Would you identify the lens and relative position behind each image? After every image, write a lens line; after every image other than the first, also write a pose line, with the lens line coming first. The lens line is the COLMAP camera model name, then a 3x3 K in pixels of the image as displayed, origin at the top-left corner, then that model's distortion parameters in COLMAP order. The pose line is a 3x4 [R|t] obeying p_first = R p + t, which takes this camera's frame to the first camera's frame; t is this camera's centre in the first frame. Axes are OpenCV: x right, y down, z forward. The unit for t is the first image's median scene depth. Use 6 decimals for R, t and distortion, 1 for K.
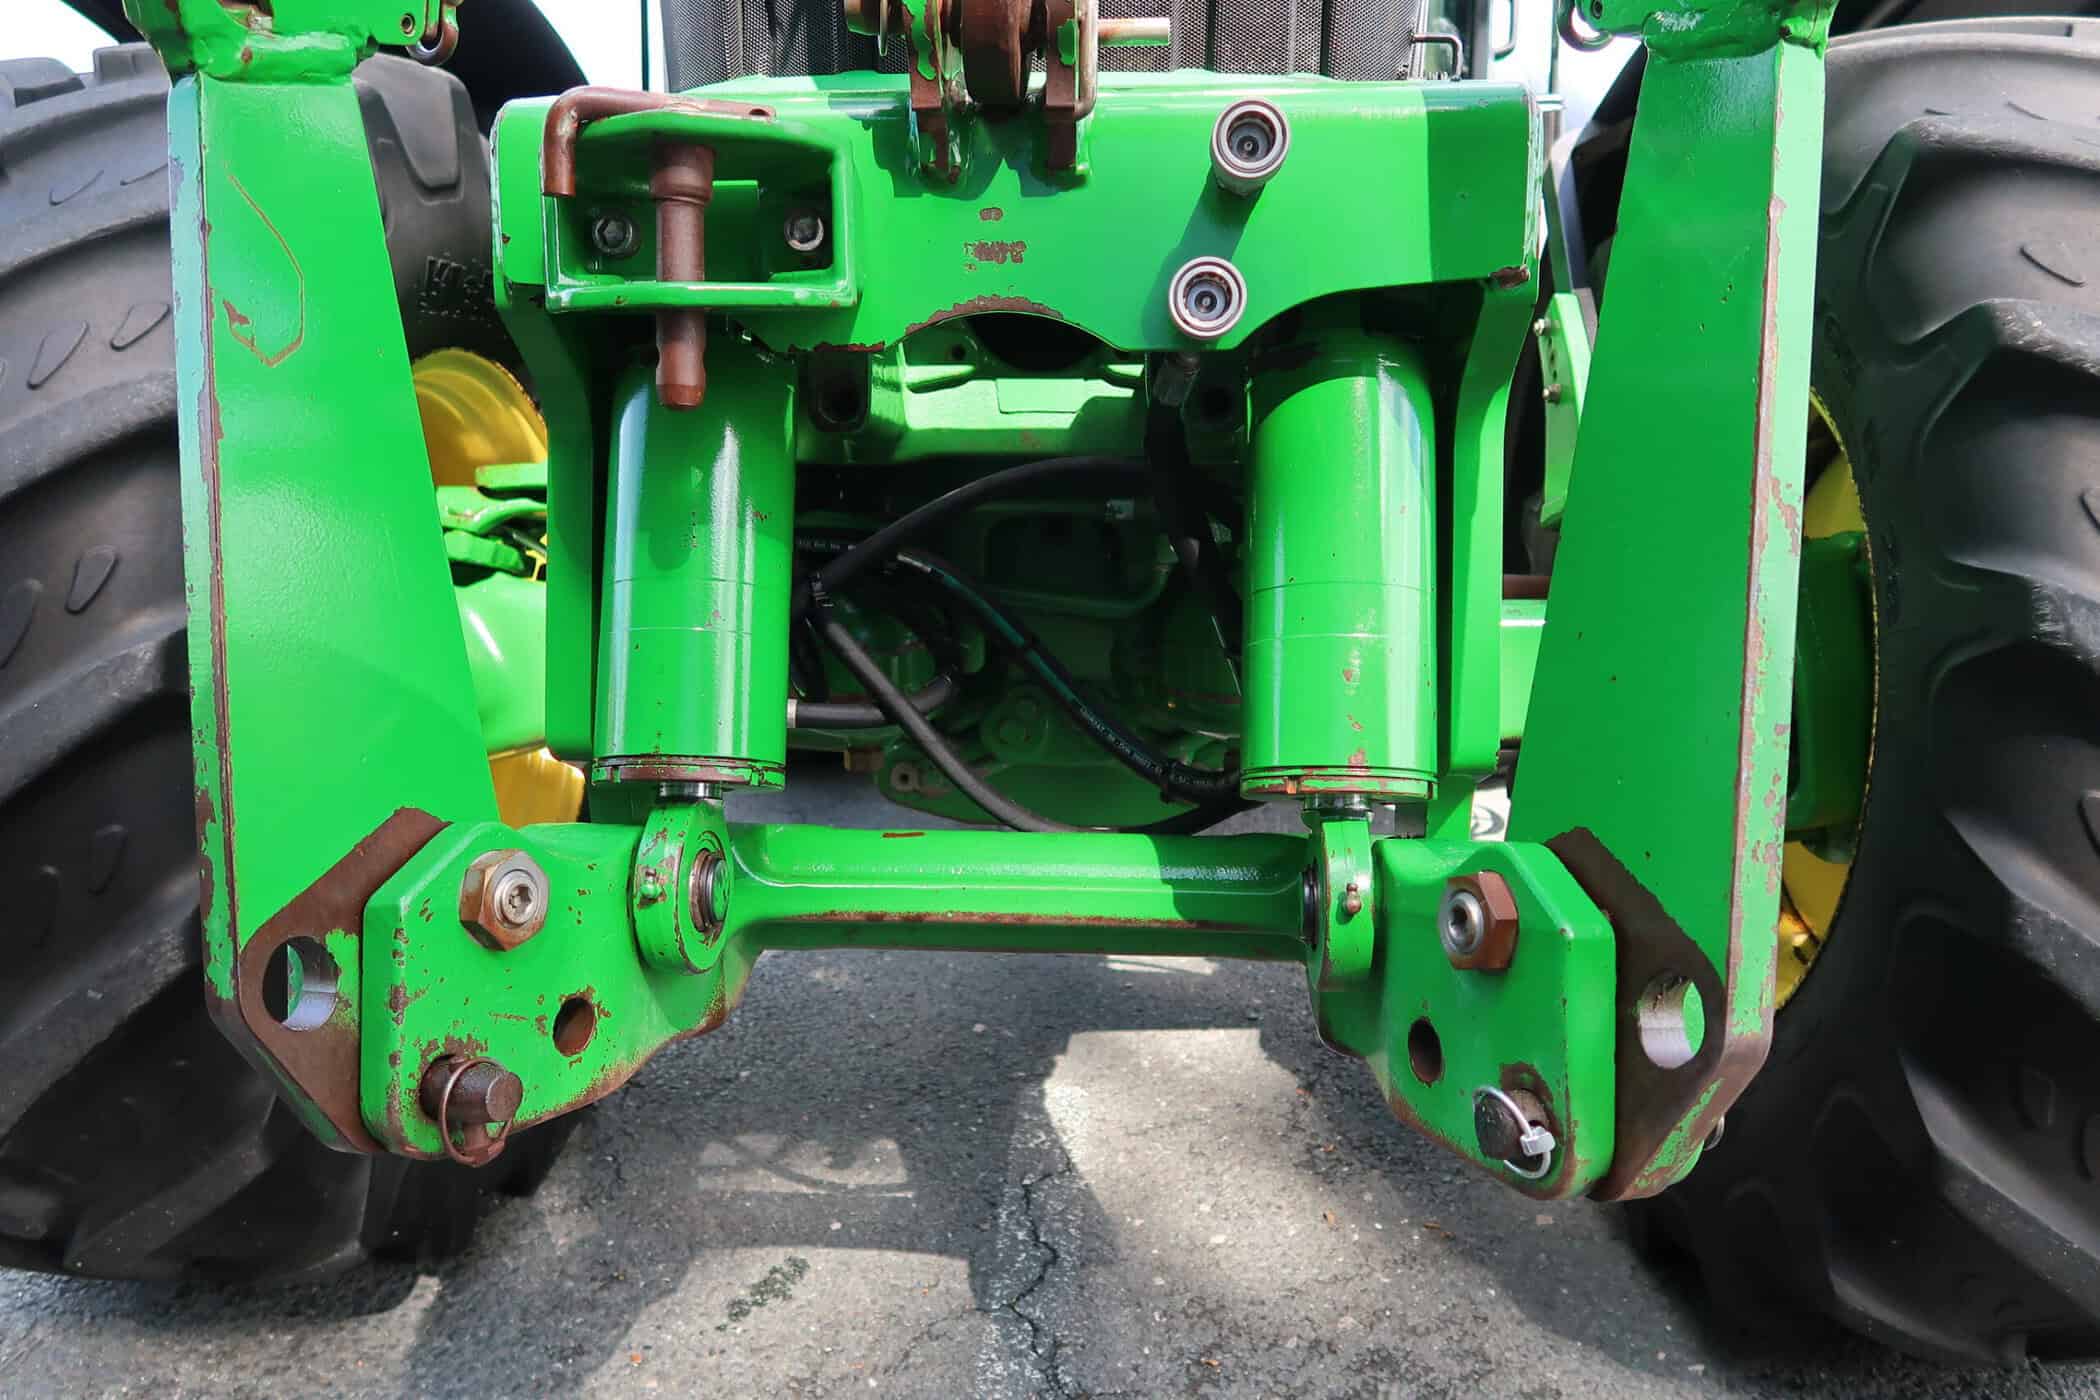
lens RADIAL K [[1448.0, 0, 1041.8], [0, 1448.0, 688.3], [0, 0, 1]] dist [-0.026596, 0.005206]
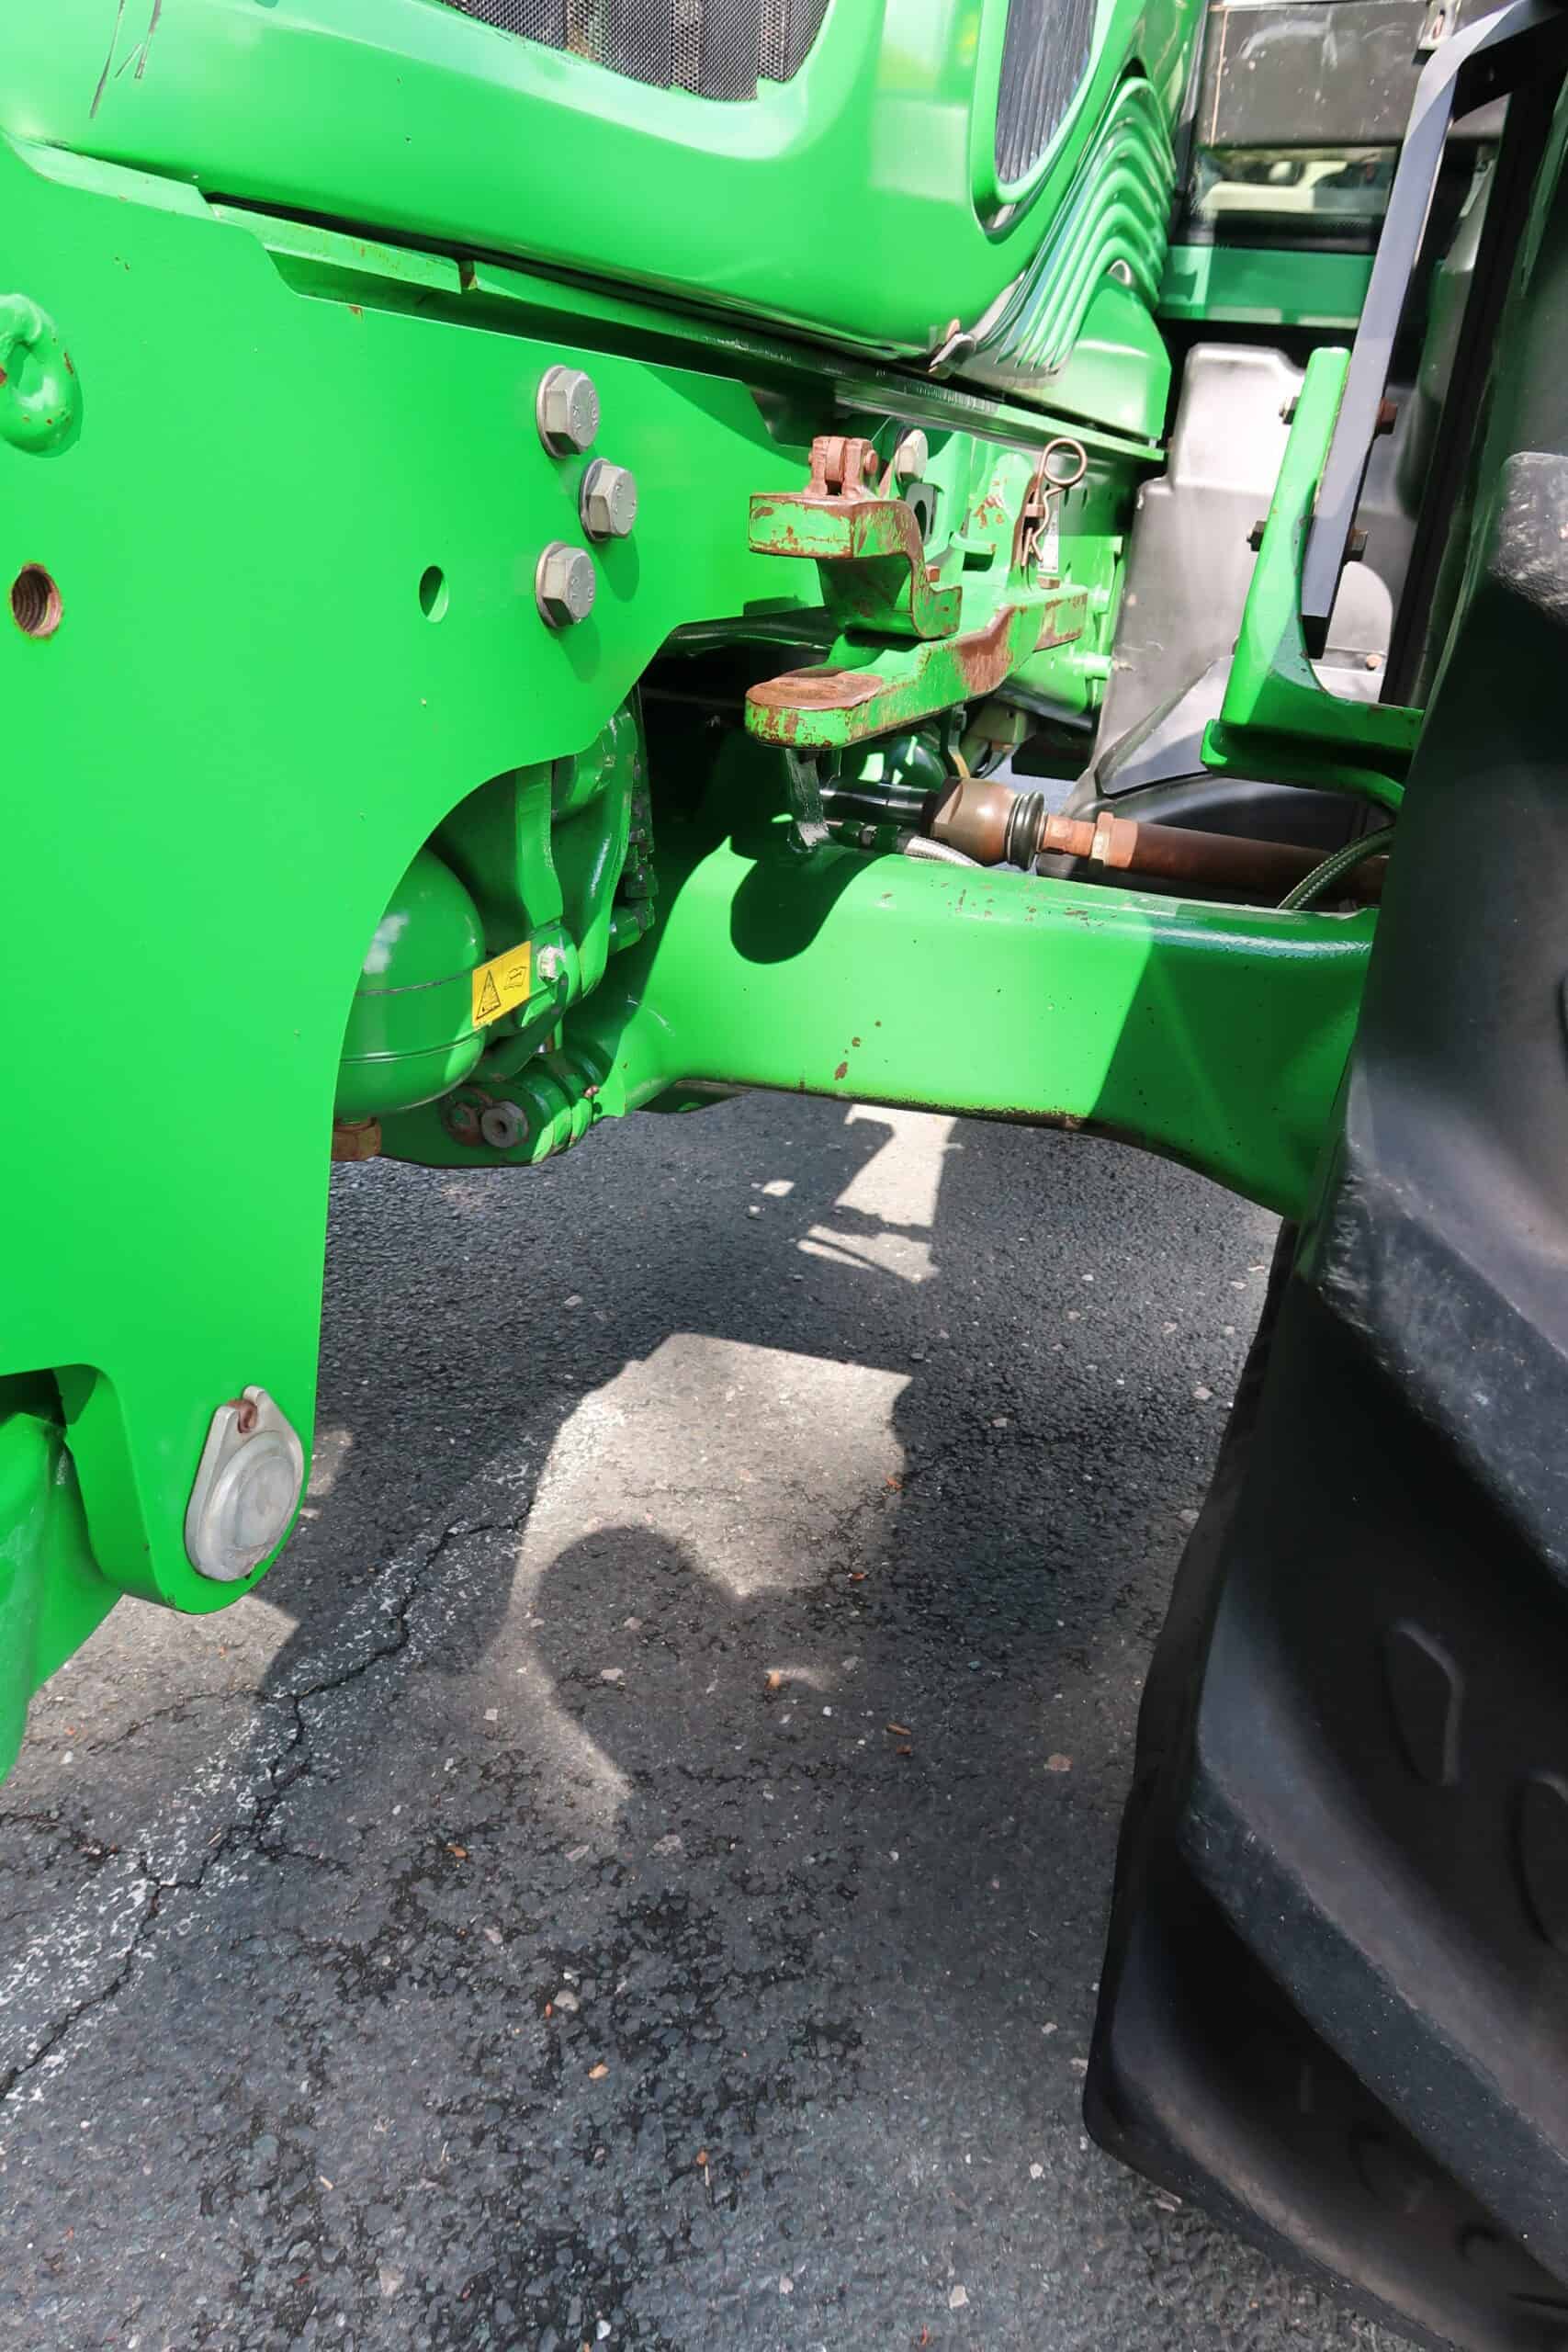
lens RADIAL K [[1621.6, 0, 786.6], [0, 1621.6, 1182.0], [0, 0, 1]] dist [-0.026596, 0.005206]
pose [[0.950496, 0.182074, -0.251807, 0.383285], [-0.113928, 0.958117, 0.262741, -0.104969], [0.289099, -0.221046, 0.931429, 0.288787]]
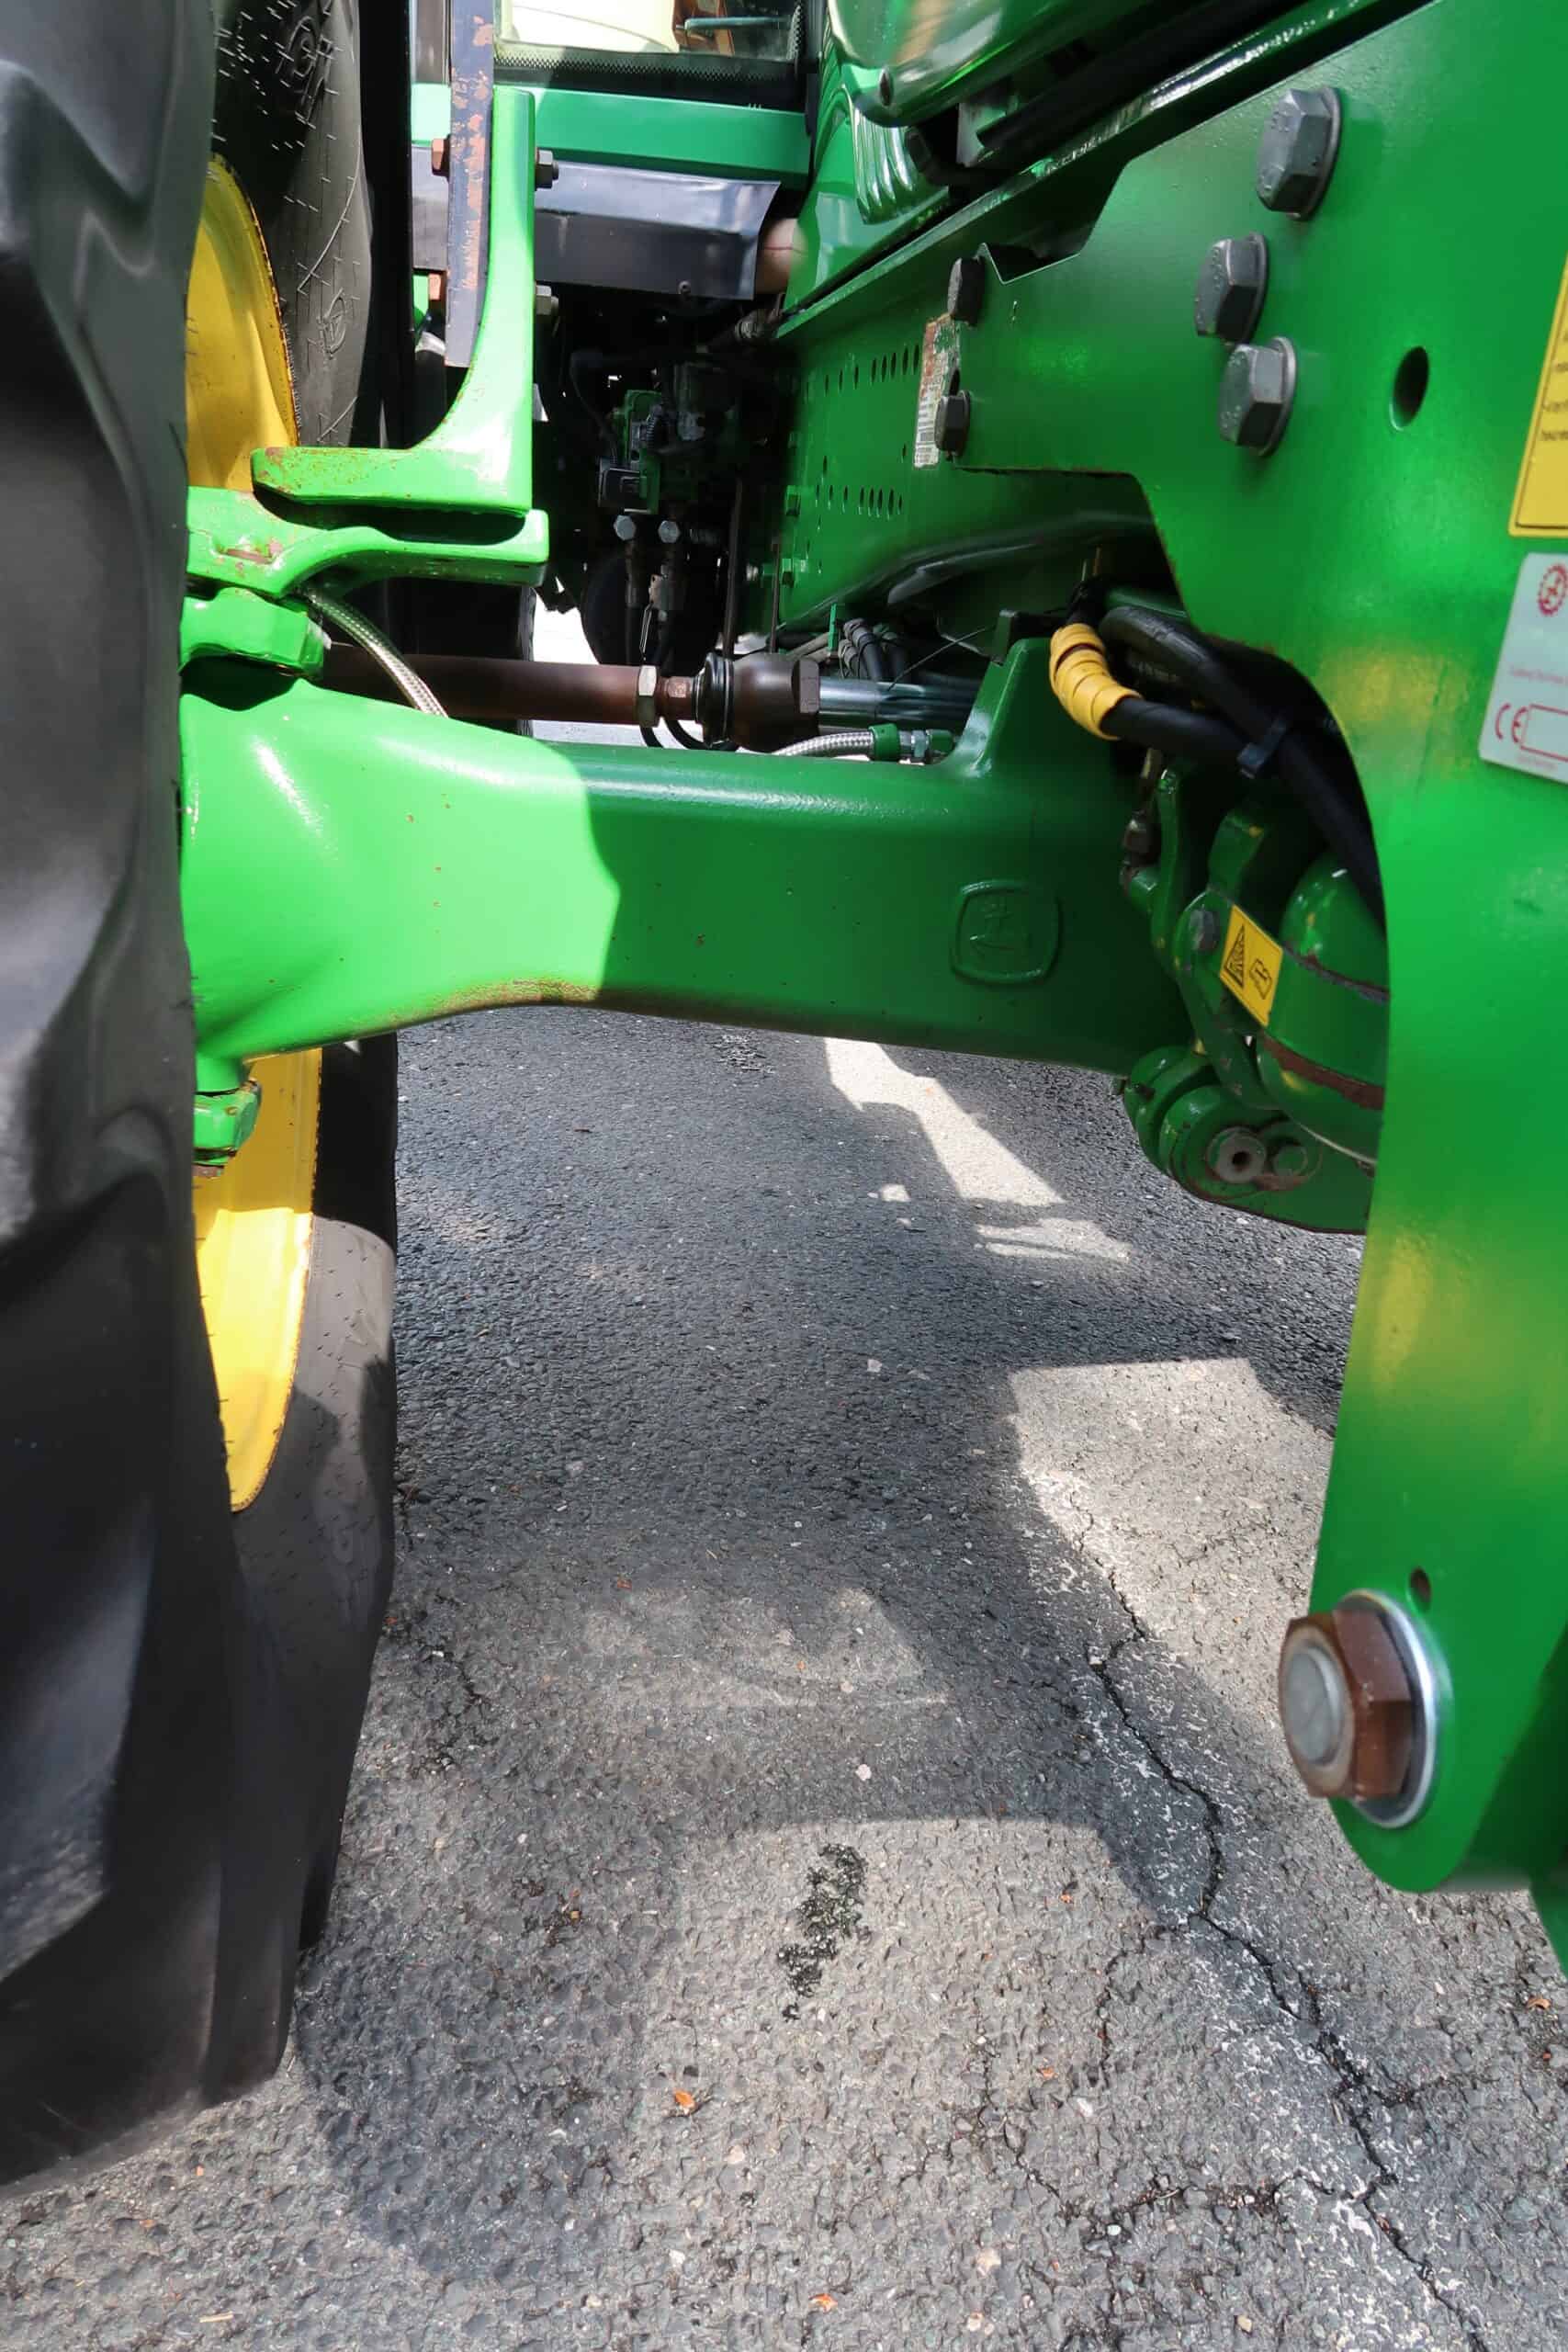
lens RADIAL K [[1621.6, 0, 770.4], [0, 1621.6, 1173.0], [0, 0, 1]] dist [-0.026596, 0.005206]
pose [[0.979256, -0.001710, 0.202618, -0.336957], [-0.051204, 0.965422, 0.255616, -0.067259], [-0.196049, -0.260688, 0.945308, 0.409519]]
